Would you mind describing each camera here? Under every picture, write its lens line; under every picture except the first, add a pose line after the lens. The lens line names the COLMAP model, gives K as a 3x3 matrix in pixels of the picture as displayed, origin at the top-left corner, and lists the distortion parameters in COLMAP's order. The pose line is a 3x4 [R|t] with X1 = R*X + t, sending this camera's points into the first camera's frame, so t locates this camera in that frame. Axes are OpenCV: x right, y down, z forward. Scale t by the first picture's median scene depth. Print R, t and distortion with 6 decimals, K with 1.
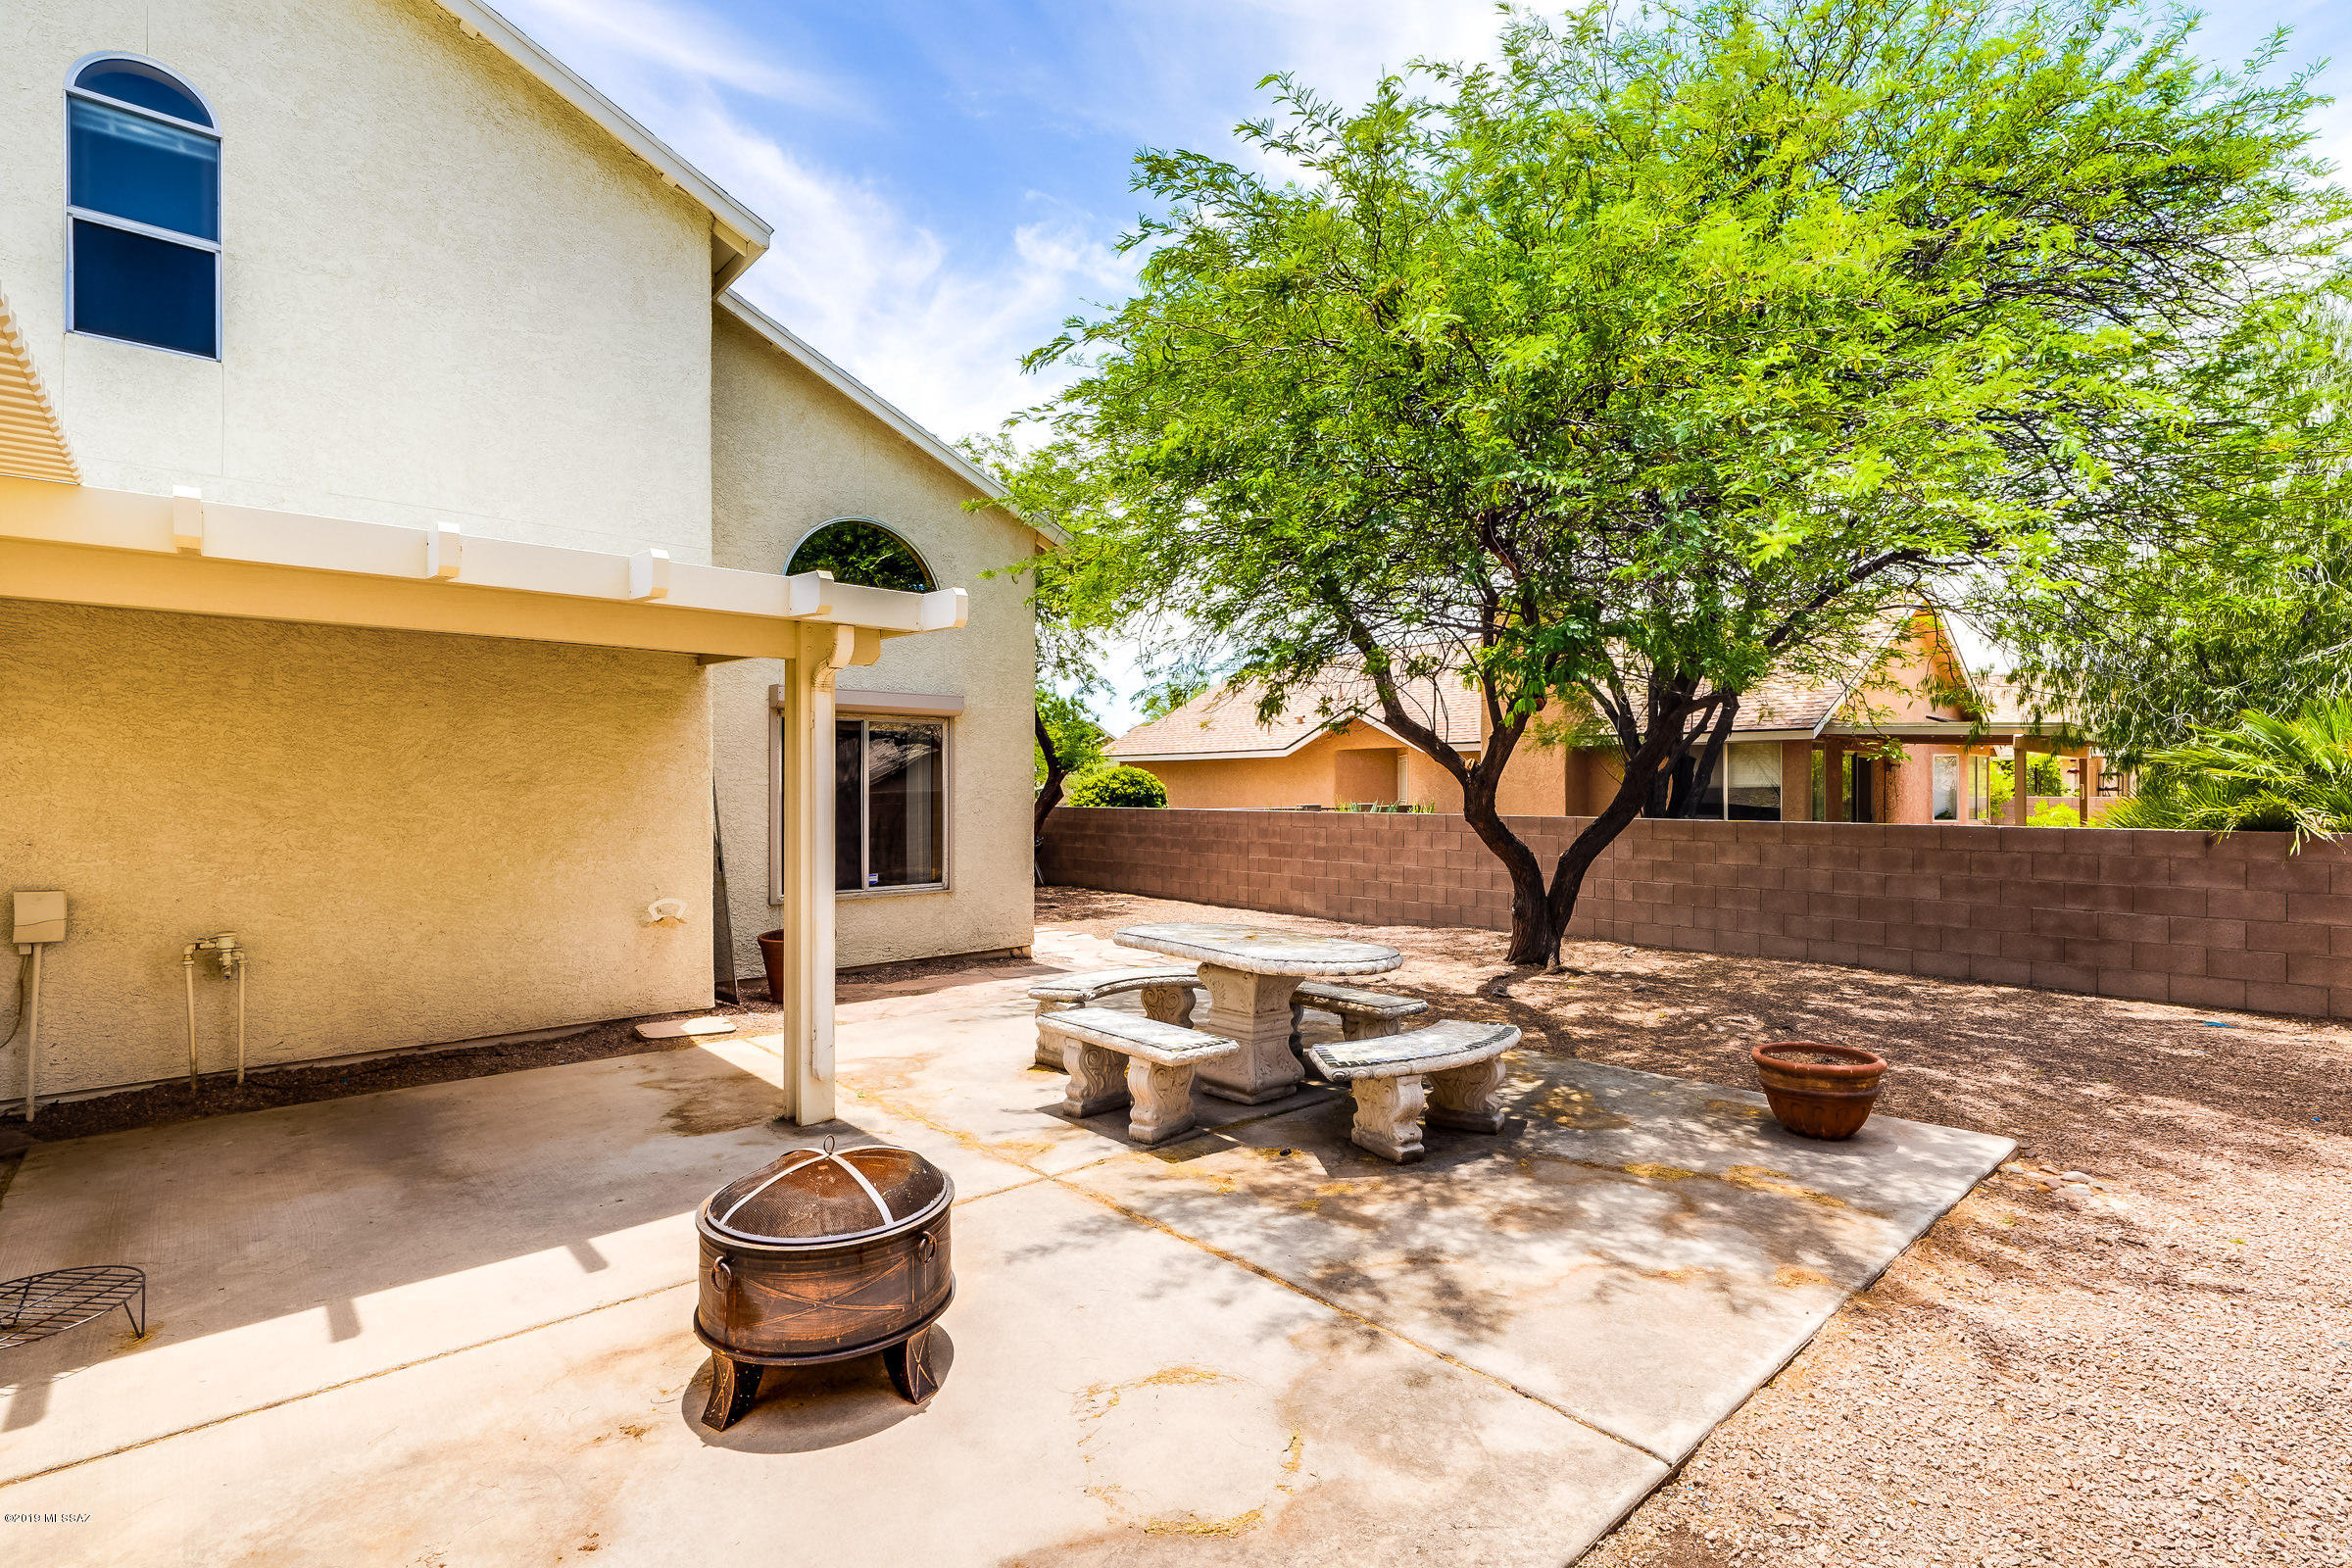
lens RADIAL K [[1081.5, 0, 1176.0], [0, 1081.5, 784.0], [0, 0, 1]] dist [0.003395, 0.000668]
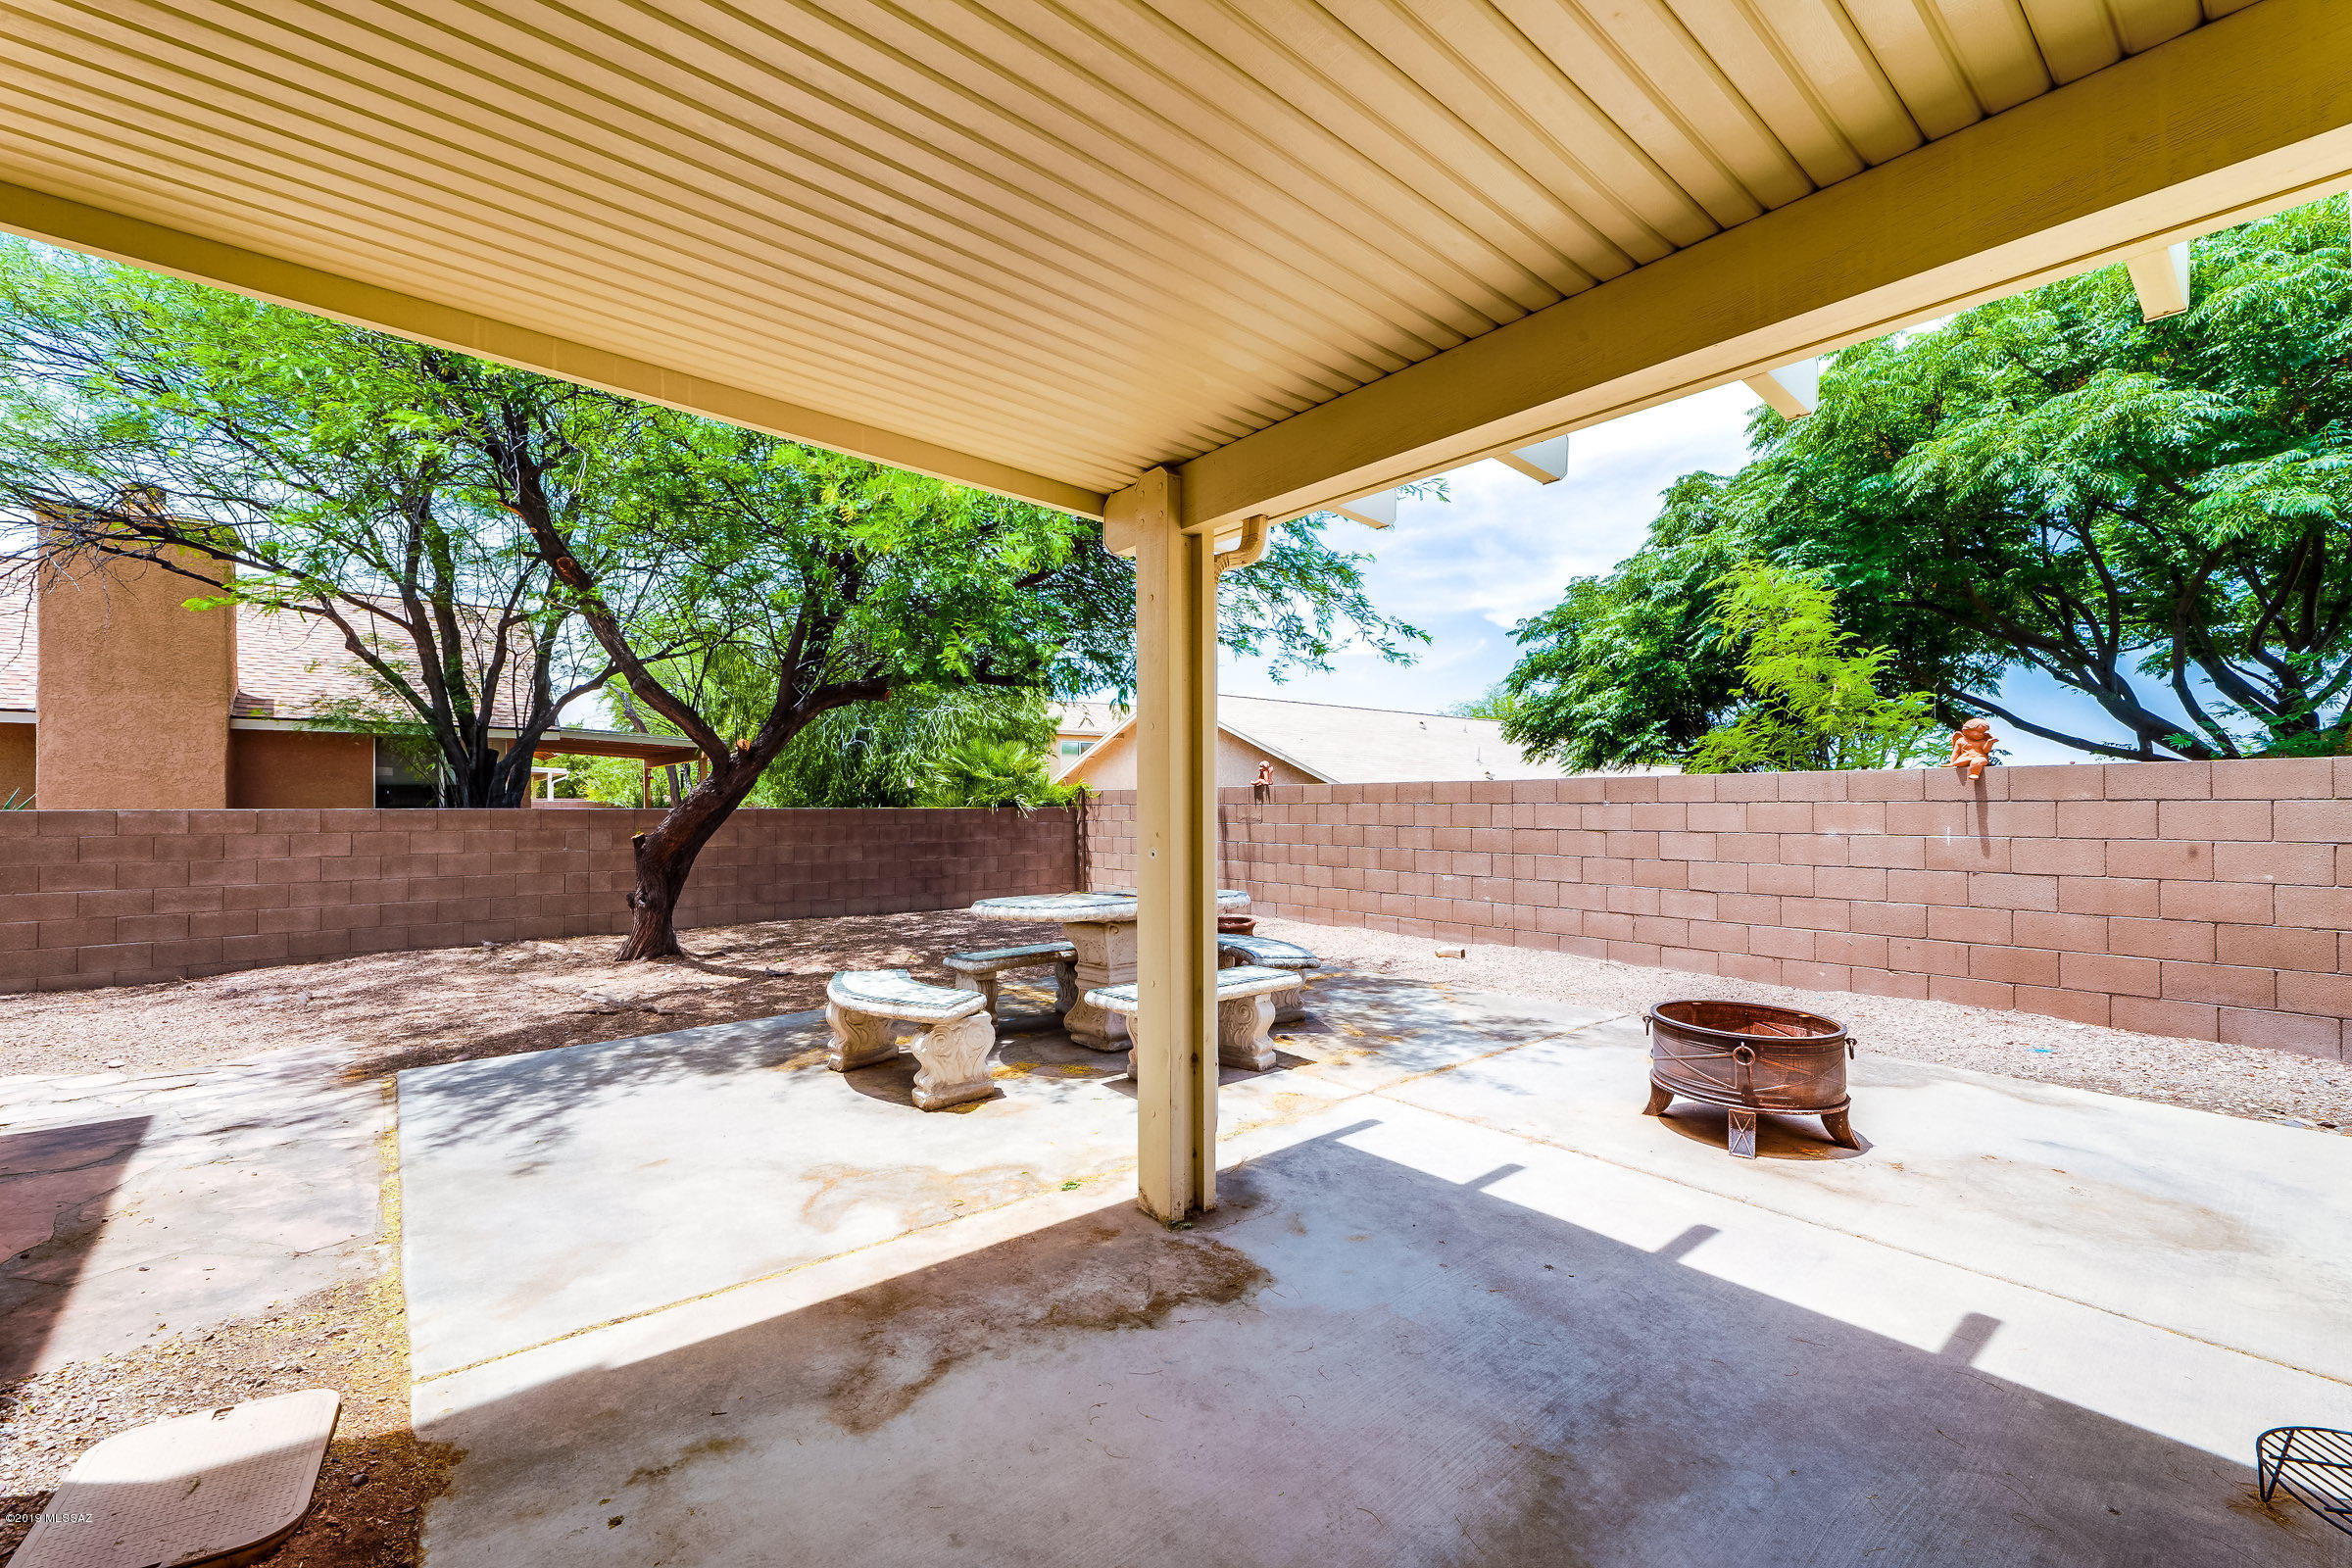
lens RADIAL K [[940.3, 0, 1168.5], [0, 940.3, 782.5], [0, 0, 1]] dist [0.001822, -0.000007]
pose [[0.055349, 0.022596, 0.998211, -0.863113], [-0.004132, 0.999741, -0.022401, 0.051460], [-0.998459, -0.002885, 0.055428, 0.899420]]
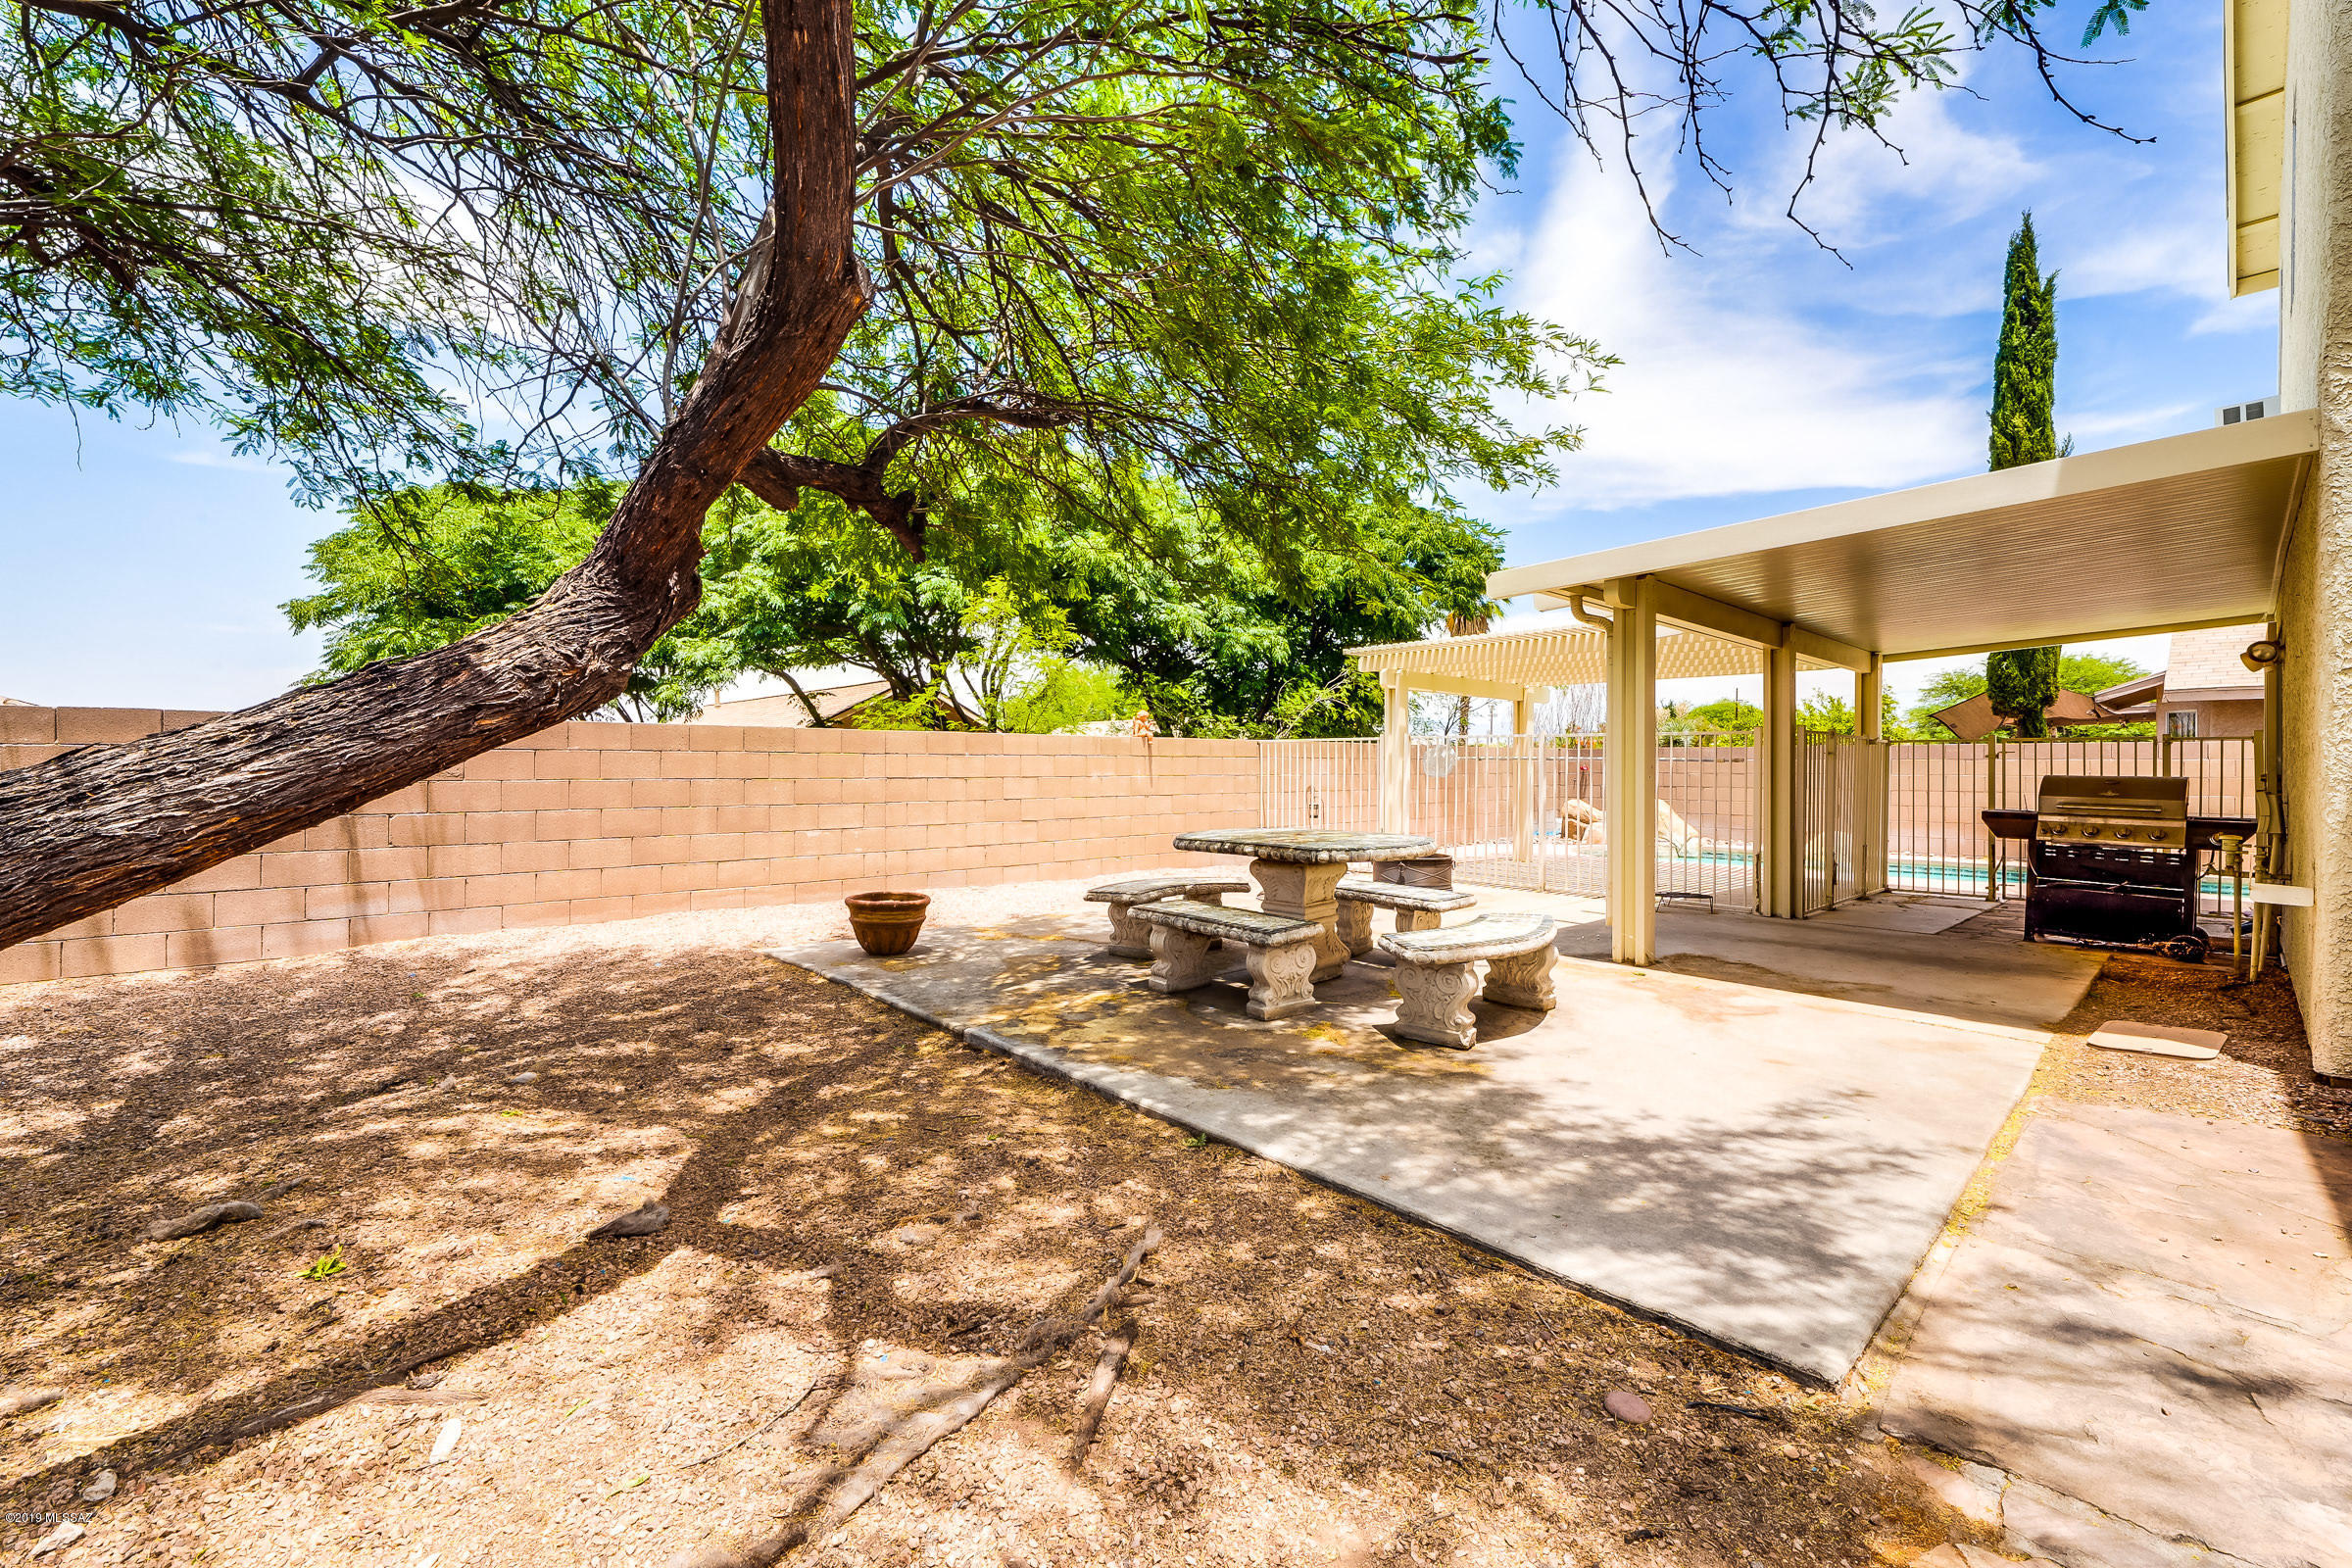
lens RADIAL K [[960.1, 0, 1151.4], [0, 960.1, 776.6], [0, 0, 1]] dist [0.000552, -0.009197]
pose [[-0.999929, -0.004474, 0.011080, 0.207919], [-0.004444, 0.999986, 0.002742, 0.079254], [-0.011092, 0.002693, -0.999935, 1.998965]]
